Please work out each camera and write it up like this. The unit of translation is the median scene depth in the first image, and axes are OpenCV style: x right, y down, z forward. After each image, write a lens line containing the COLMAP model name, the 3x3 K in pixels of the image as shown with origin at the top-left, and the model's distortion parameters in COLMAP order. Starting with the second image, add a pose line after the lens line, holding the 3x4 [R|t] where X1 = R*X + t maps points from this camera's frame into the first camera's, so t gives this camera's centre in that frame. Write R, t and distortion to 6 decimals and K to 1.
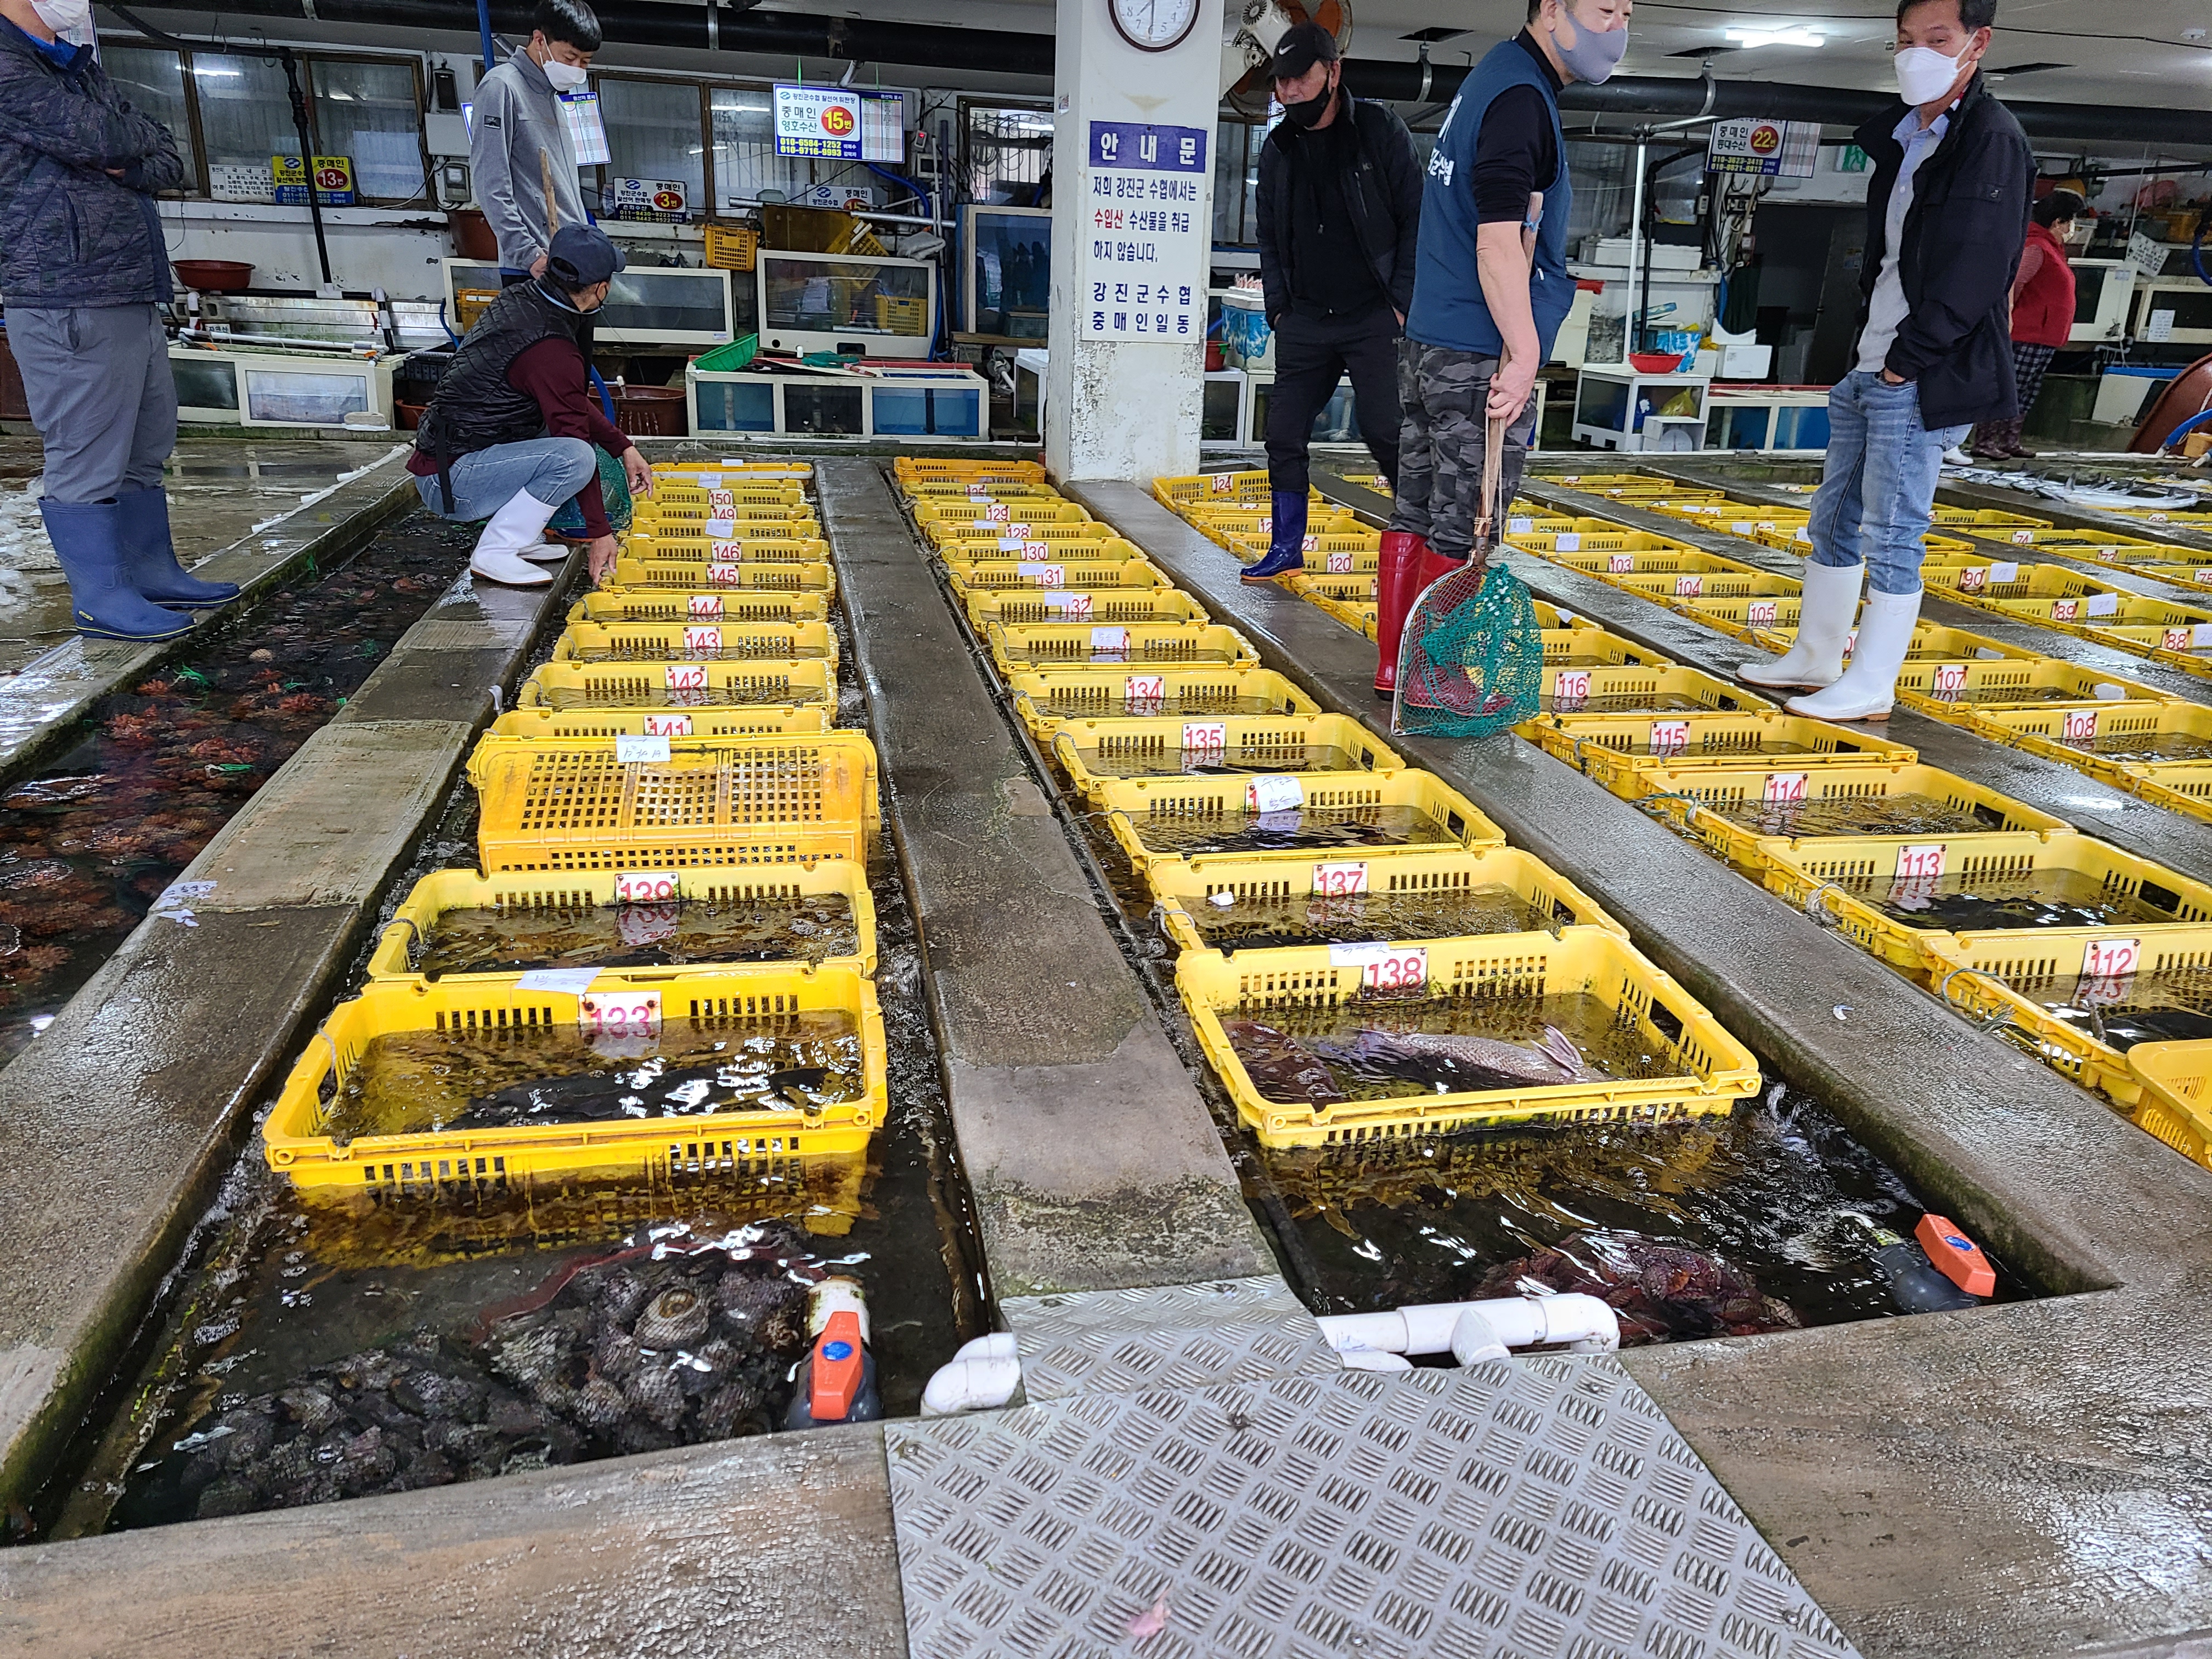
lens RADIAL K [[1674.9, 0, 1106.0], [0, 1674.9, 829.5], [0, 0, 1]] dist [0.041436, -0.004506]
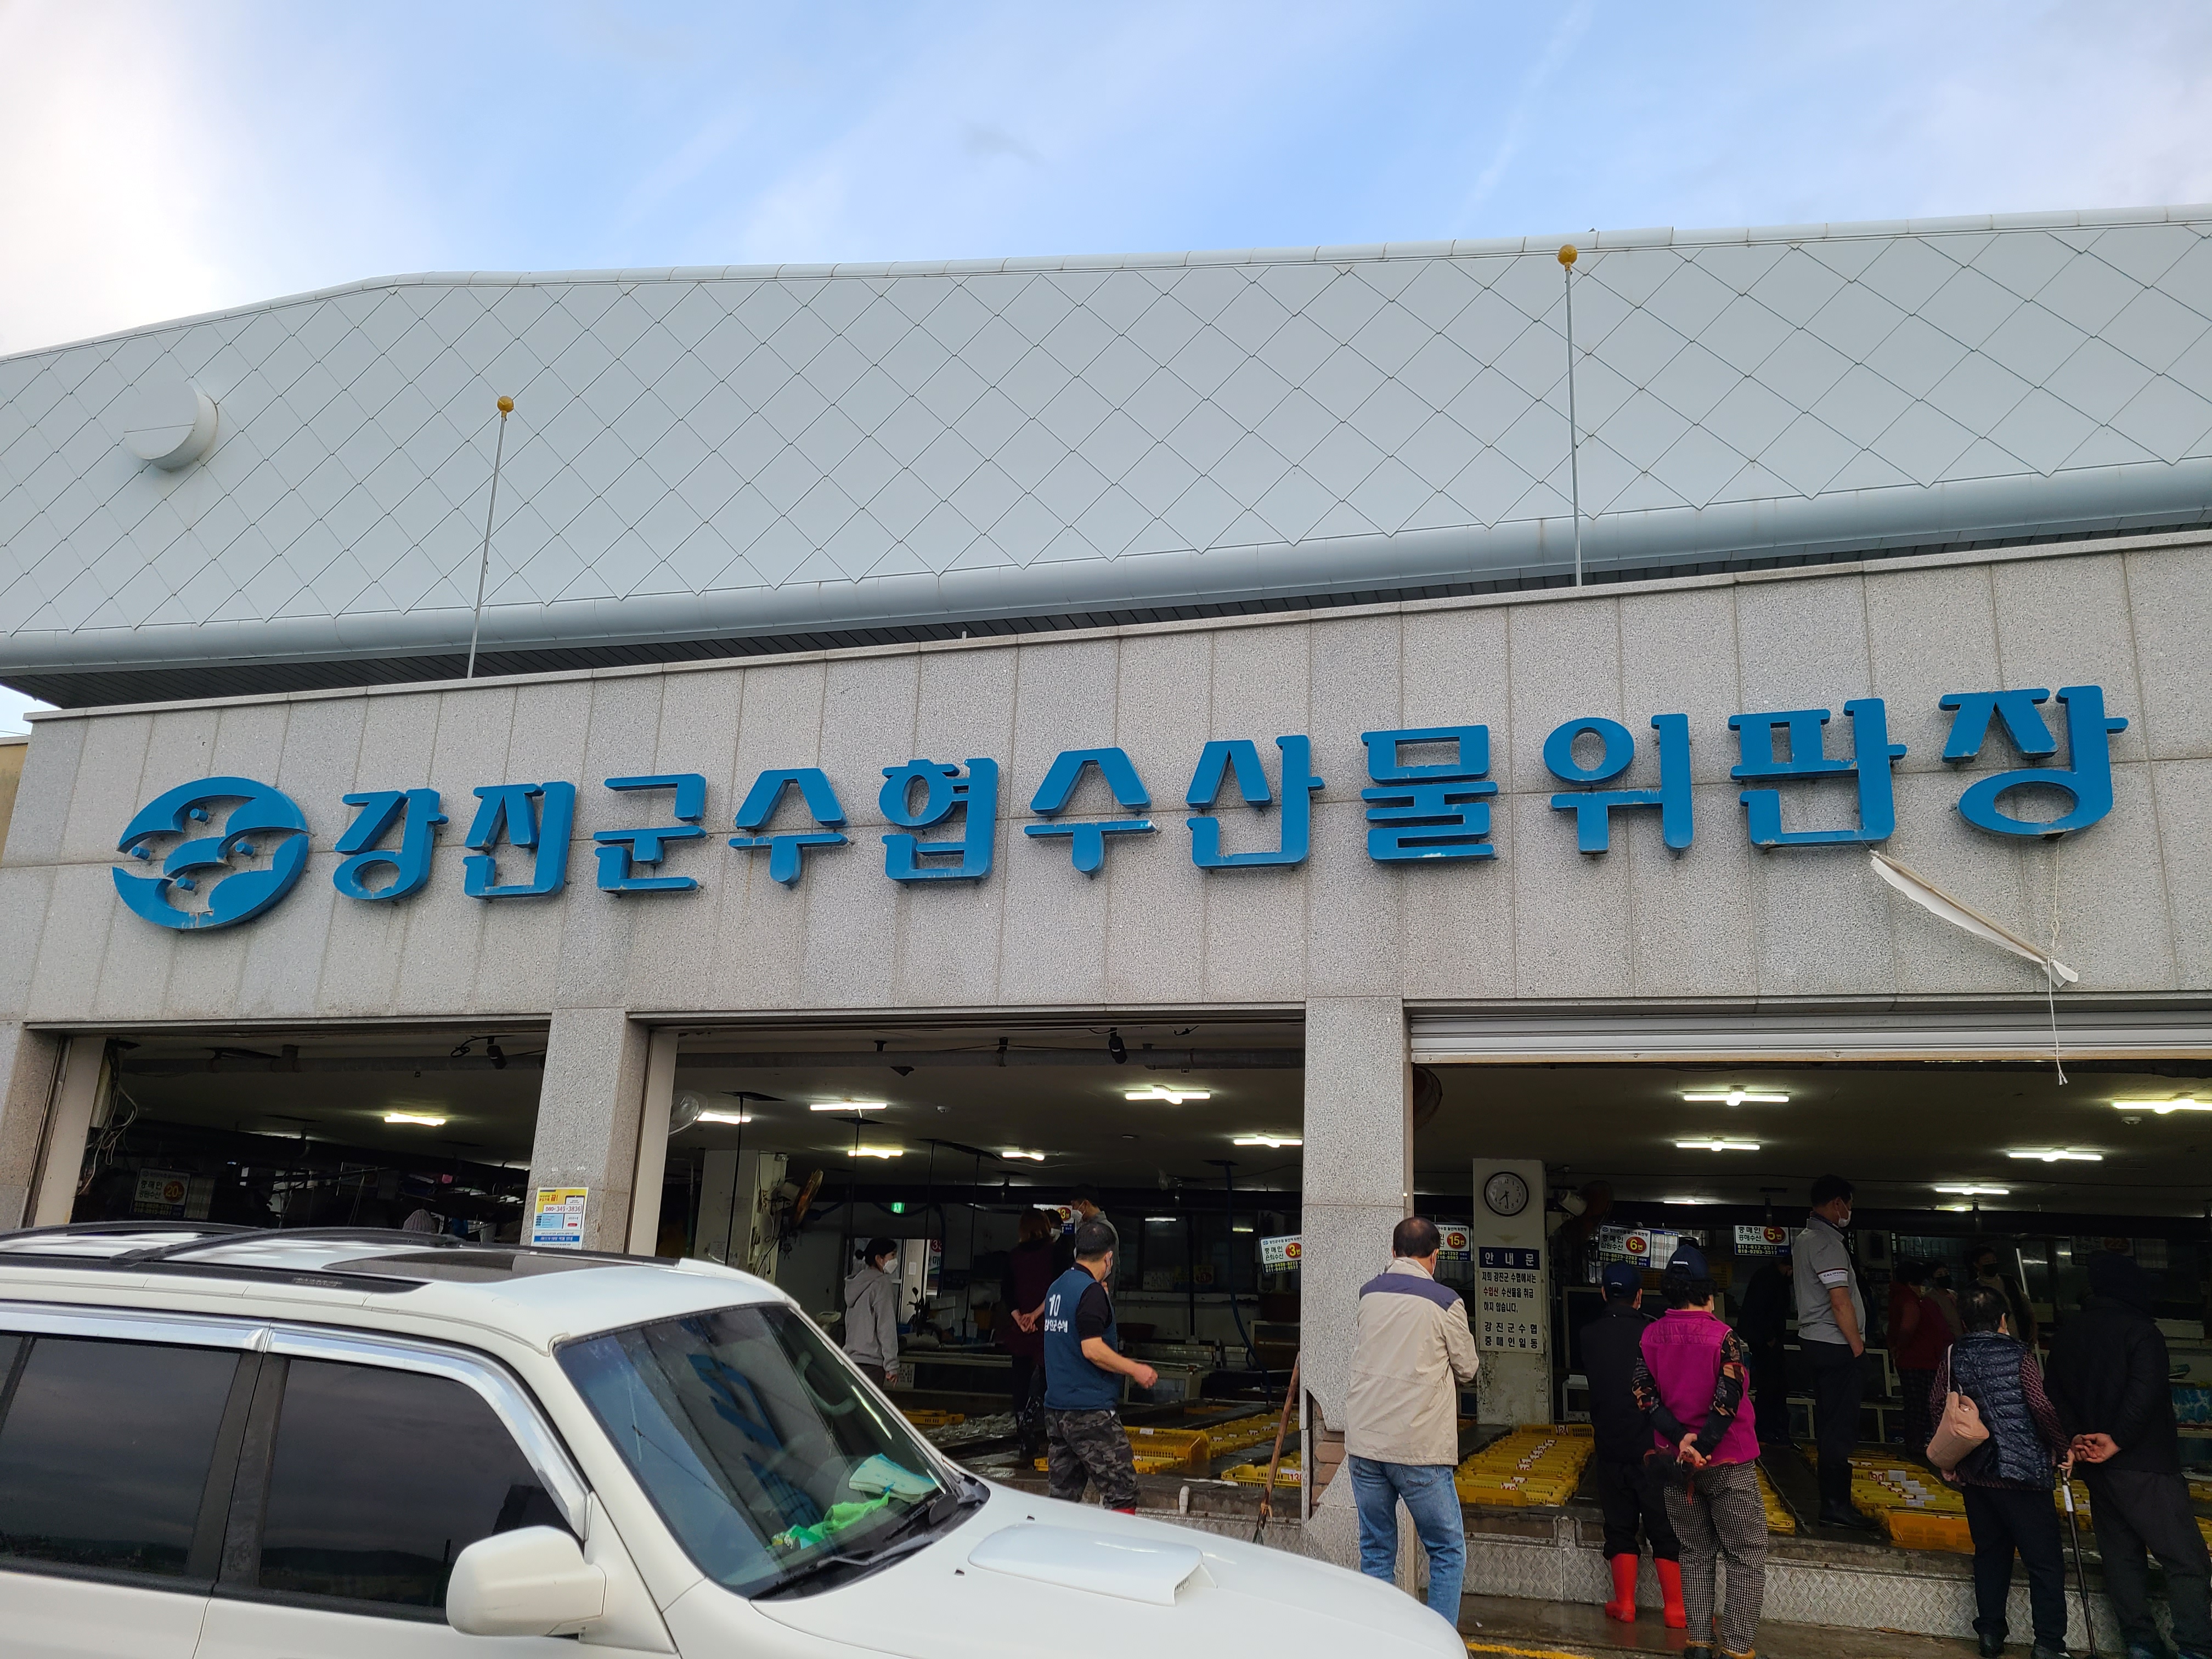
lens RADIAL K [[1674.9, 0, 1106.0], [0, 1674.9, 829.5], [0, 0, 1]] dist [0.041436, -0.004506]
pose [[0.870684, -0.138822, -0.471846, 0.631656], [-0.162075, 0.824778, -0.541732, 0.358072], [0.464372, 0.548151, 0.695621, -0.947785]]
